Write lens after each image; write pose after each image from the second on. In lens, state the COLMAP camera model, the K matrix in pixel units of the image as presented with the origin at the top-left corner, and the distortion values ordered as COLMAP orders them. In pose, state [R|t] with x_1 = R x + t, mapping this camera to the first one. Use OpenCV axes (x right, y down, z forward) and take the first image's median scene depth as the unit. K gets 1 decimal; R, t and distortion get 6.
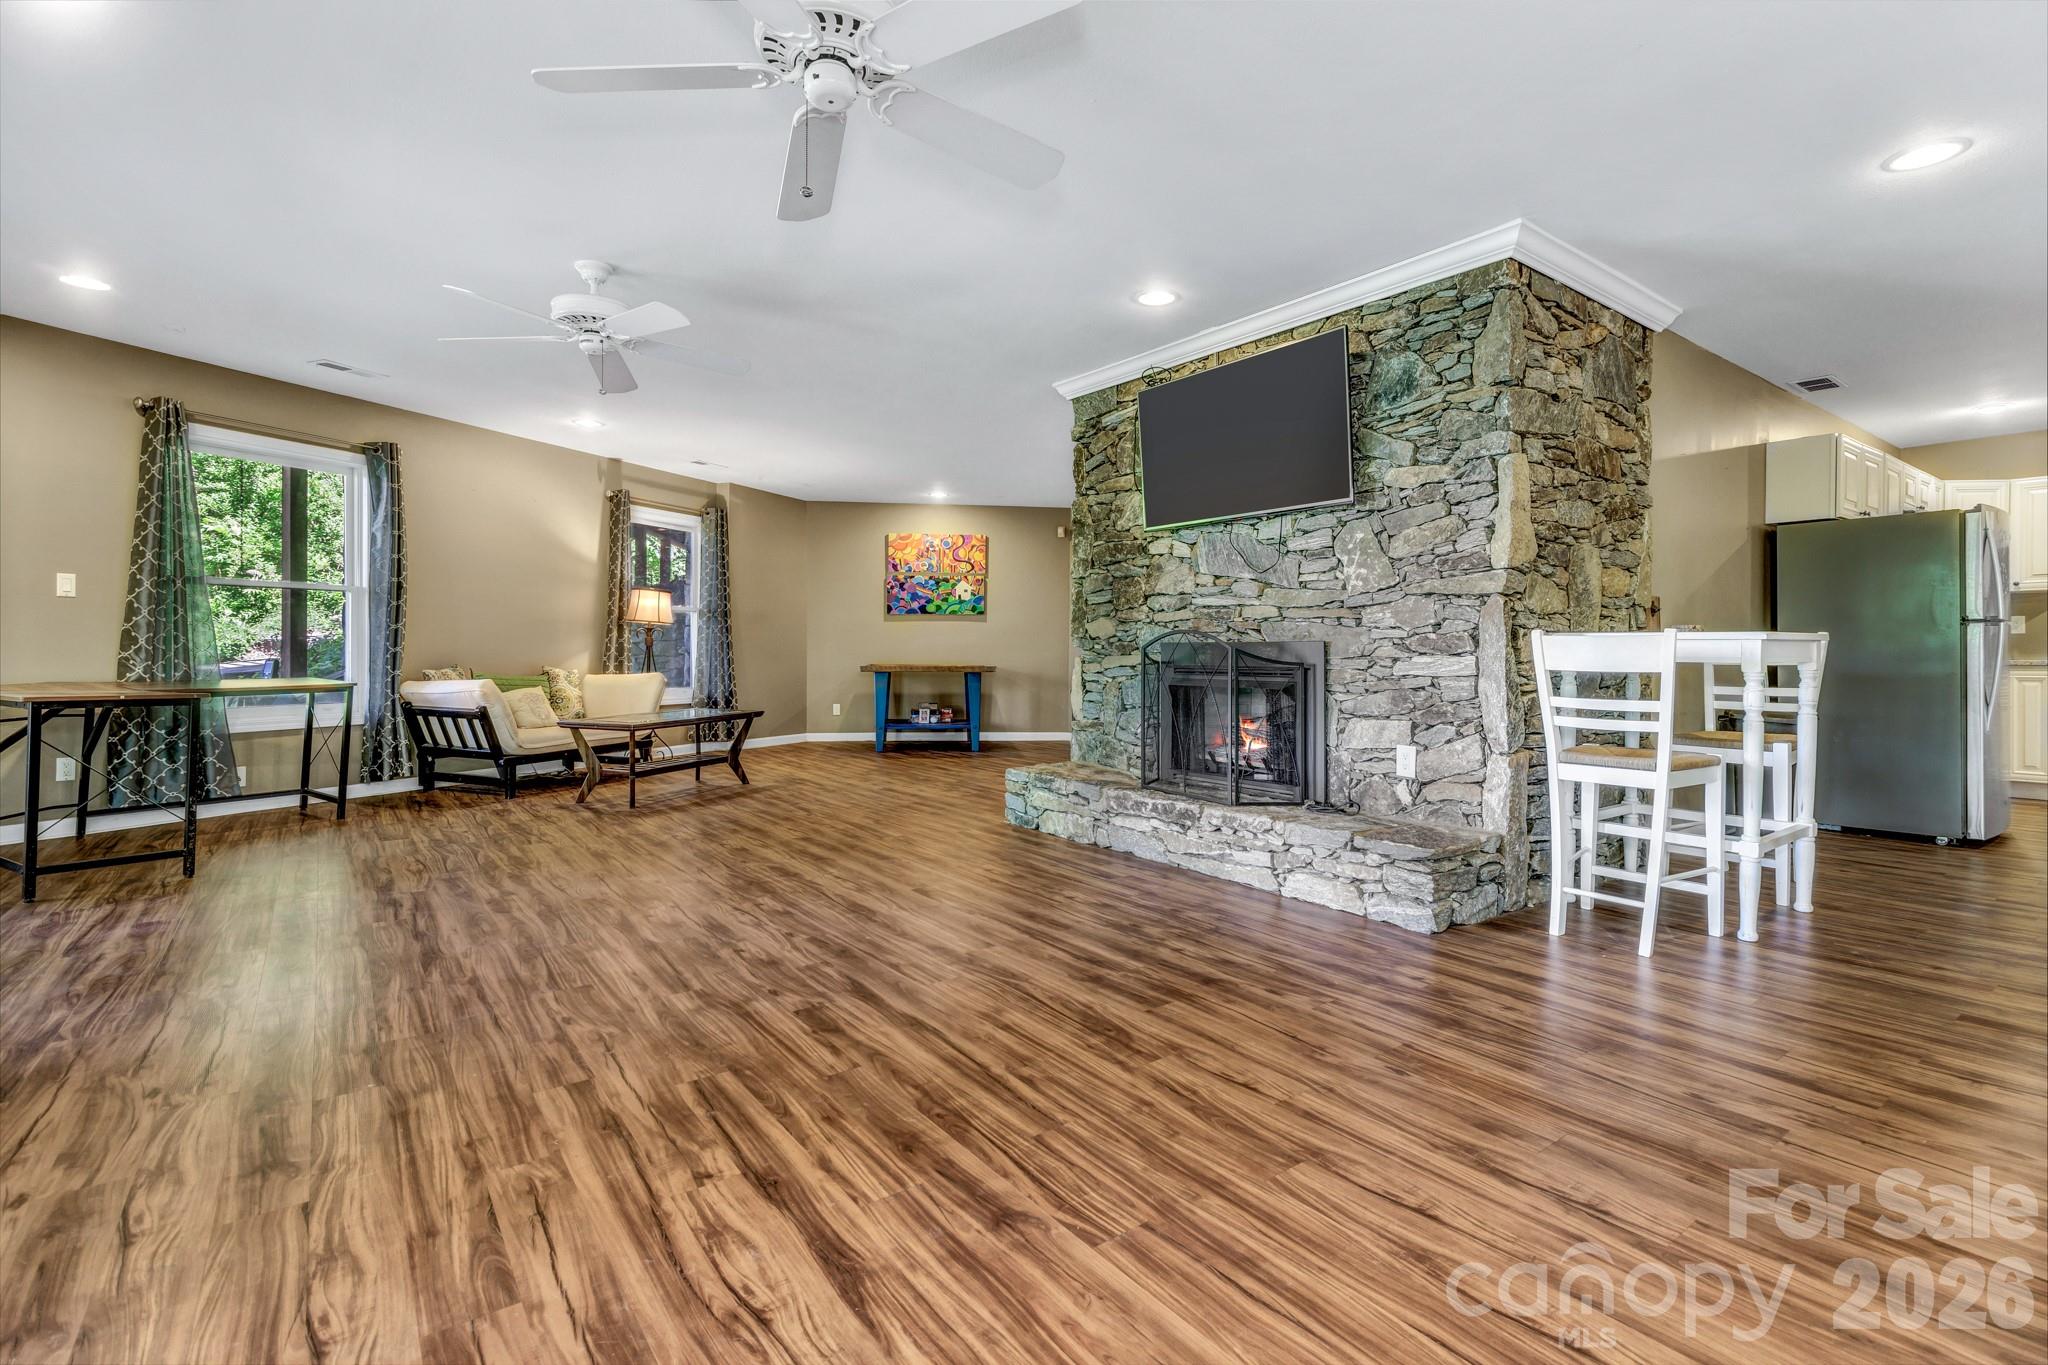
lens RADIAL K [[948.4, 0, 1027.3], [0, 948.4, 652.9], [0, 0, 1]] dist [0.001942, 0.000699]
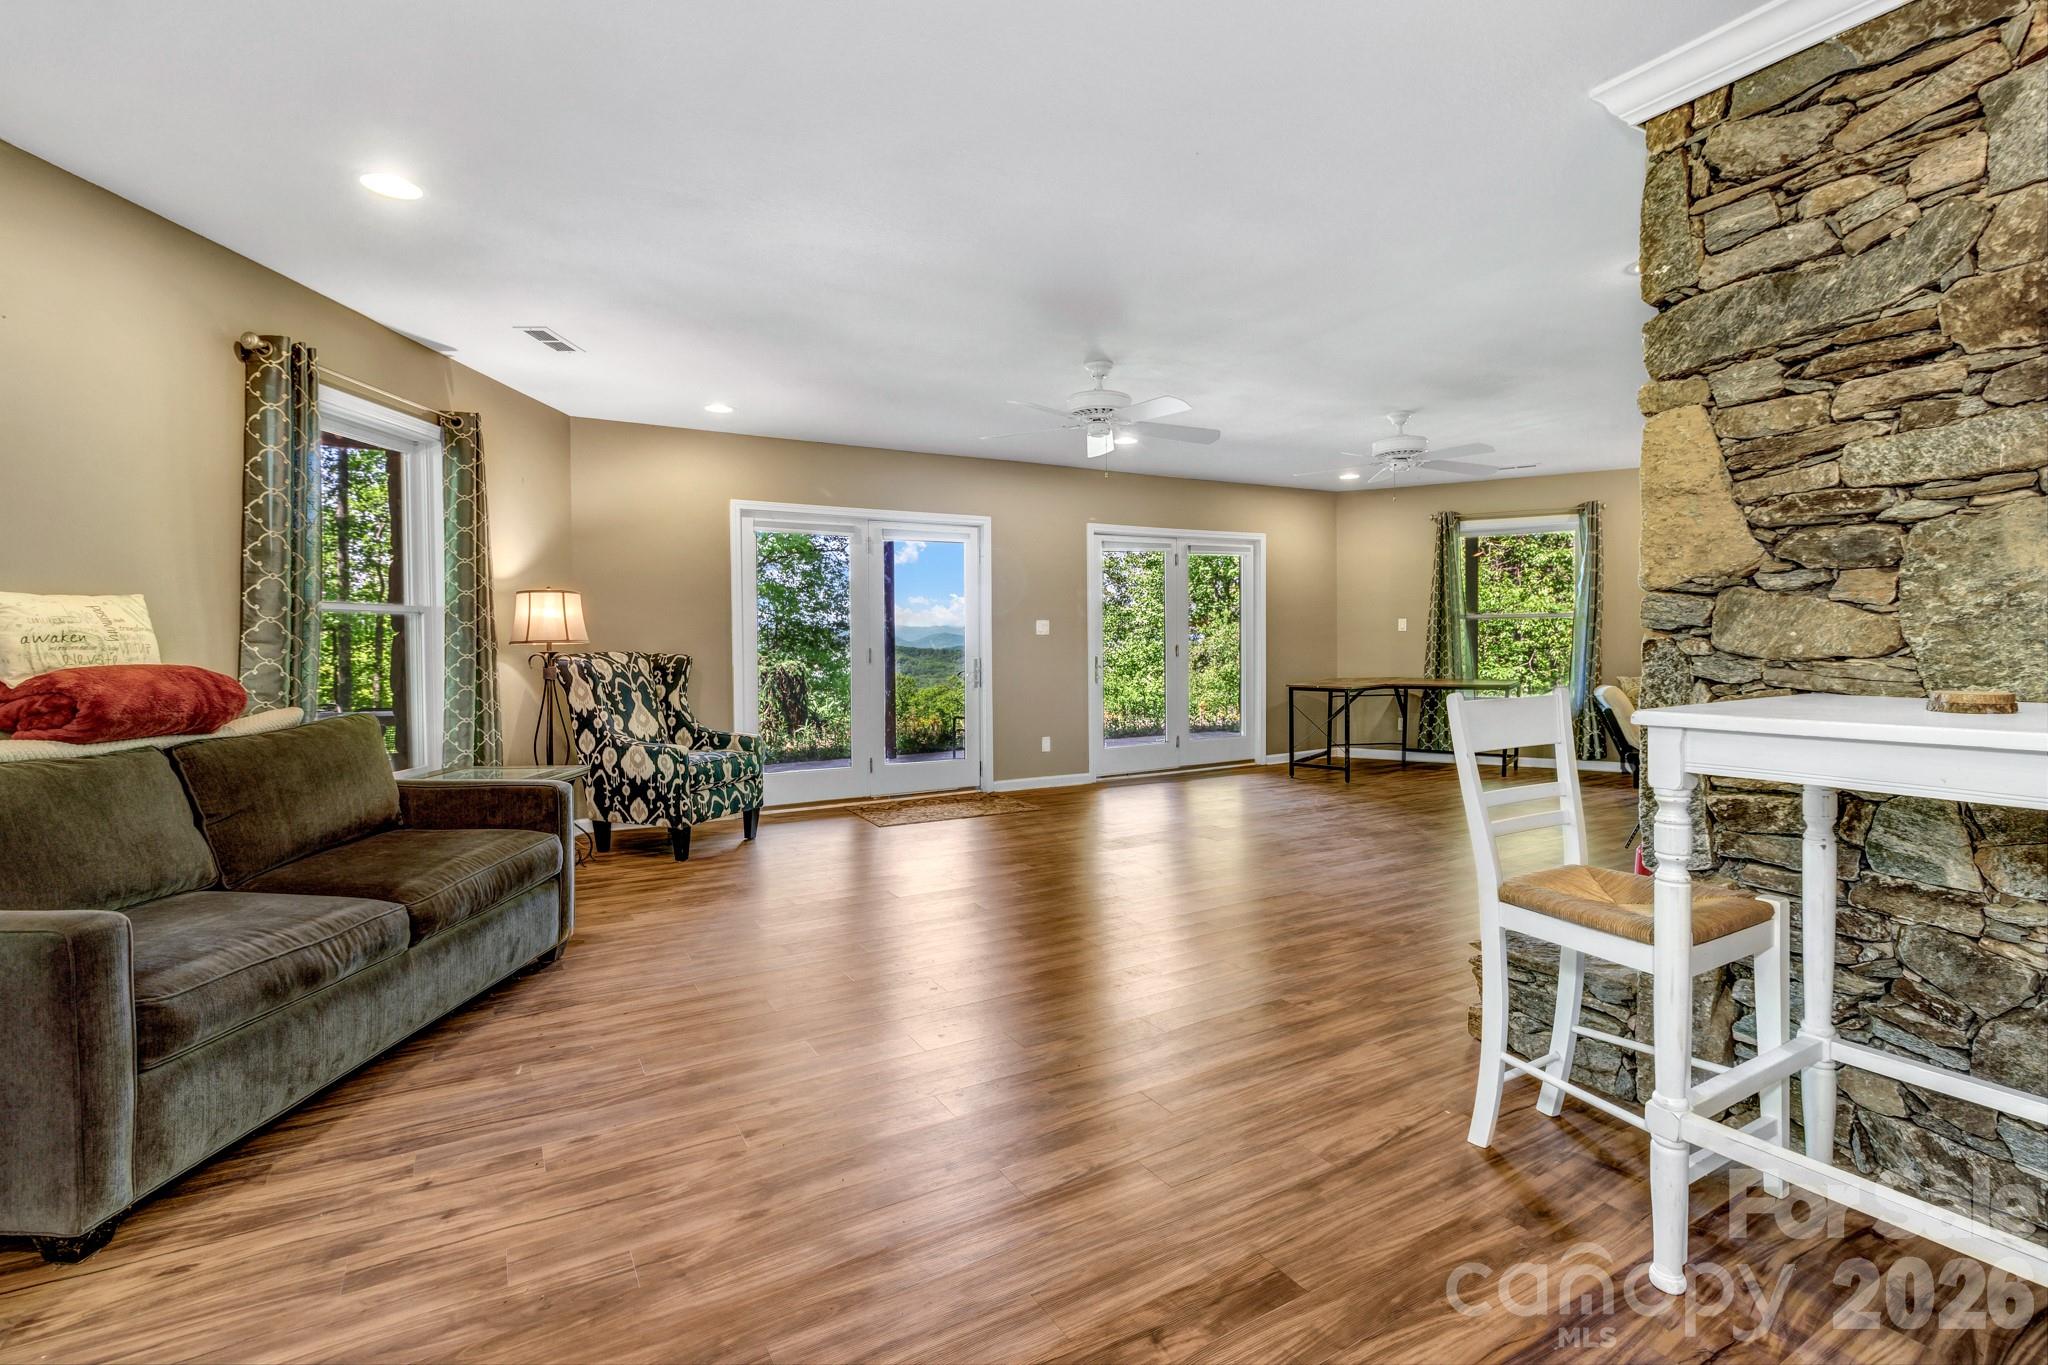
lens RADIAL K [[948.4, 0, 1027.3], [0, 948.4, 652.9], [0, 0, 1]] dist [0.001942, 0.000699]
pose [[-0.113192, 0.012033, -0.993500, 0.769317], [0.005201, 0.999920, 0.011518, -0.035515], [0.993560, -0.003864, -0.113245, 0.408498]]
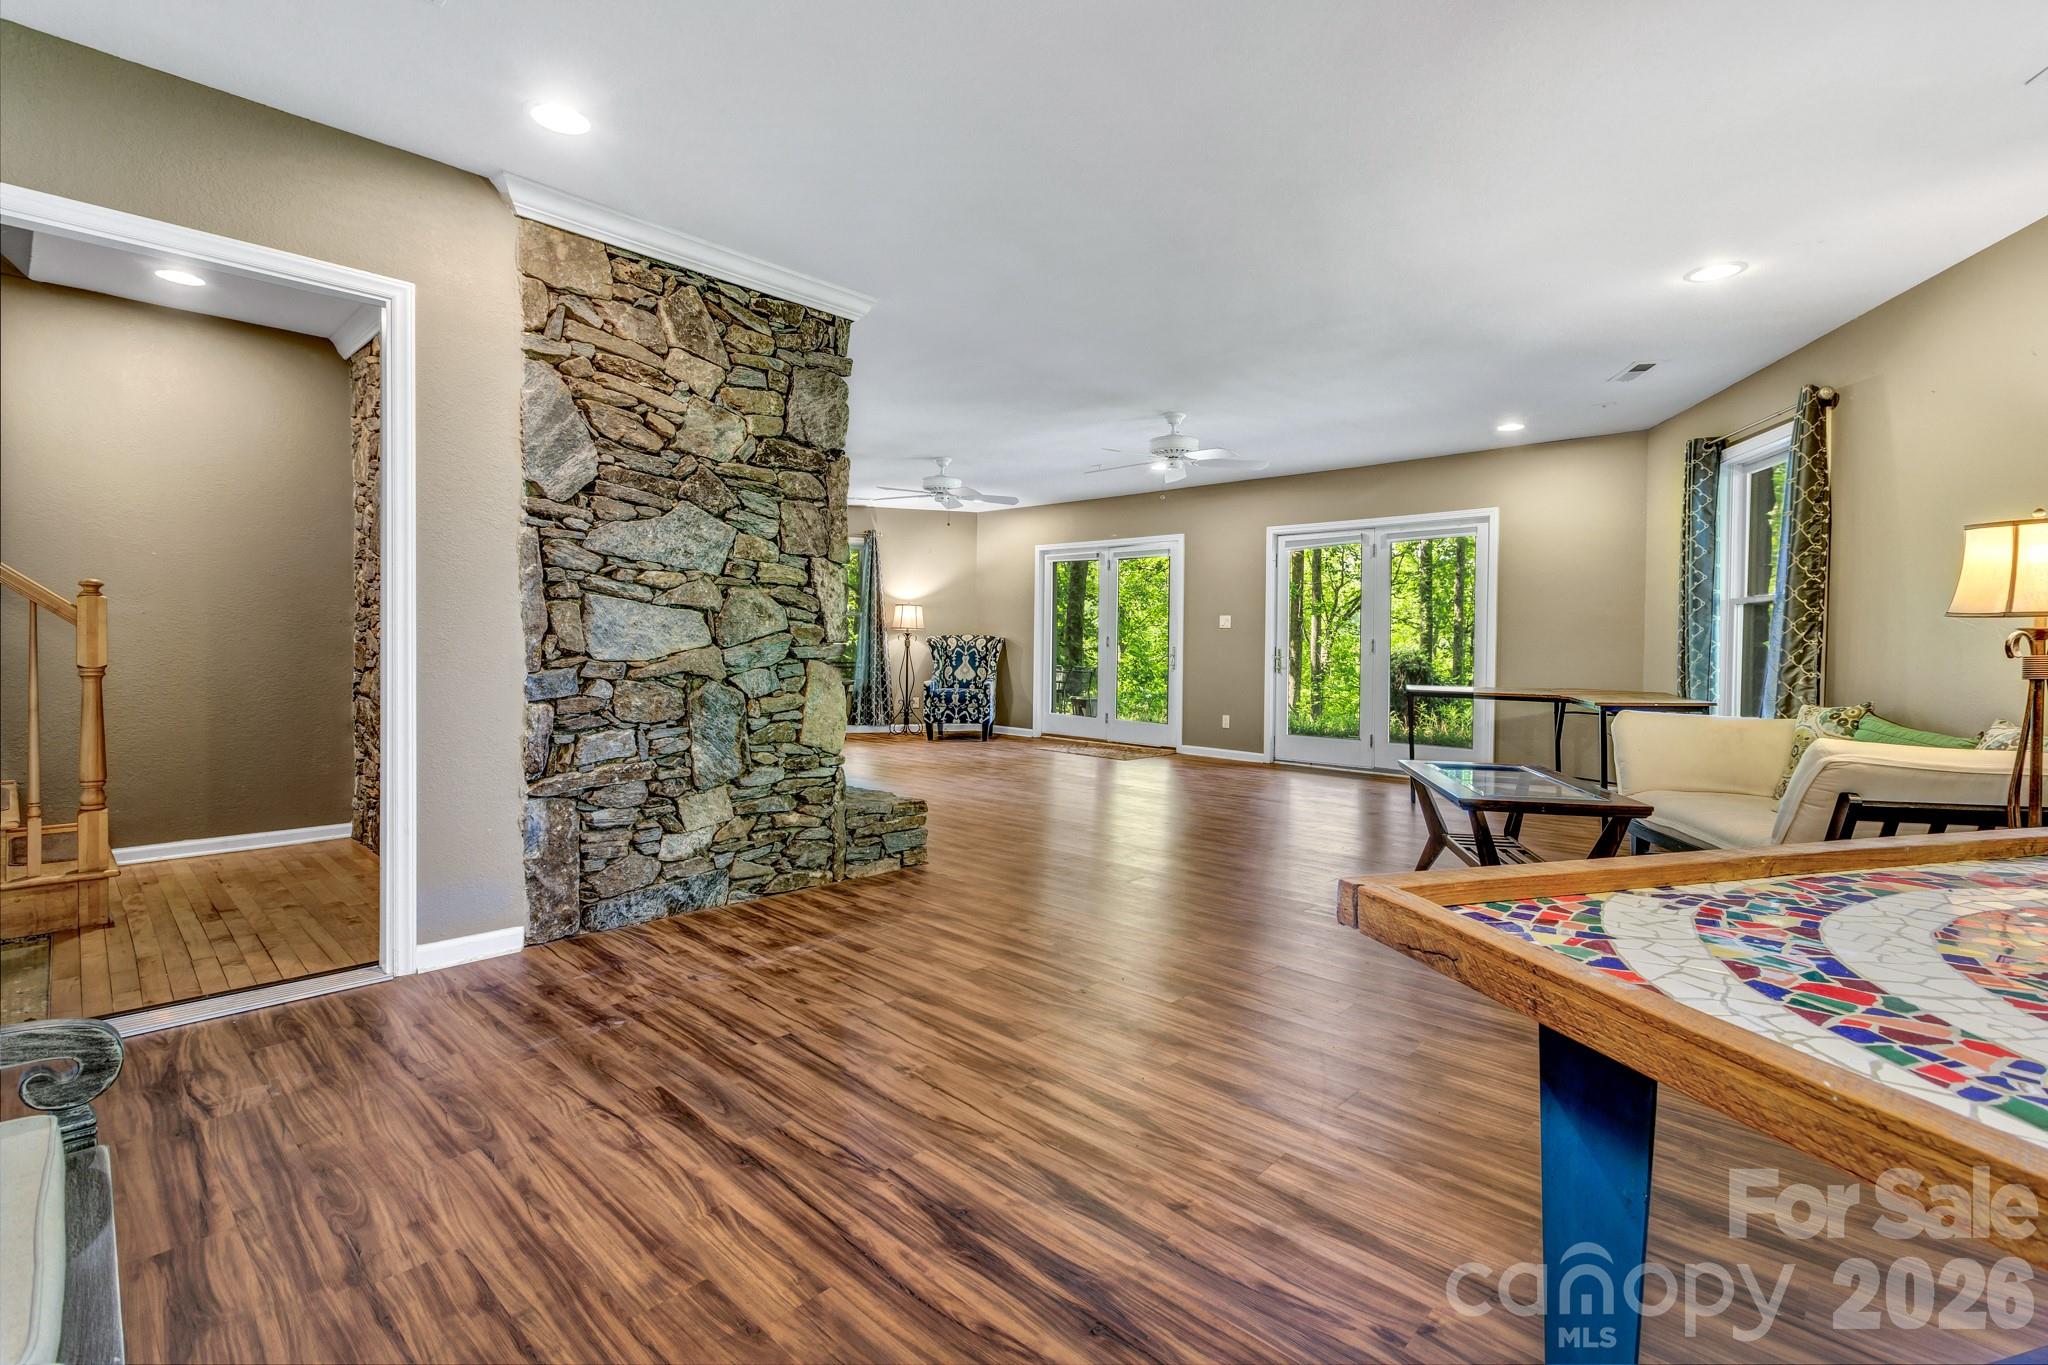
lens RADIAL K [[948.4, 0, 1027.3], [0, 948.4, 652.9], [0, 0, 1]] dist [0.001942, 0.000699]
pose [[-0.986520, -0.014781, -0.162973, 0.028503], [-0.017348, 0.999747, 0.014339, -0.021358], [0.162719, 0.016973, -0.986526, 1.761362]]
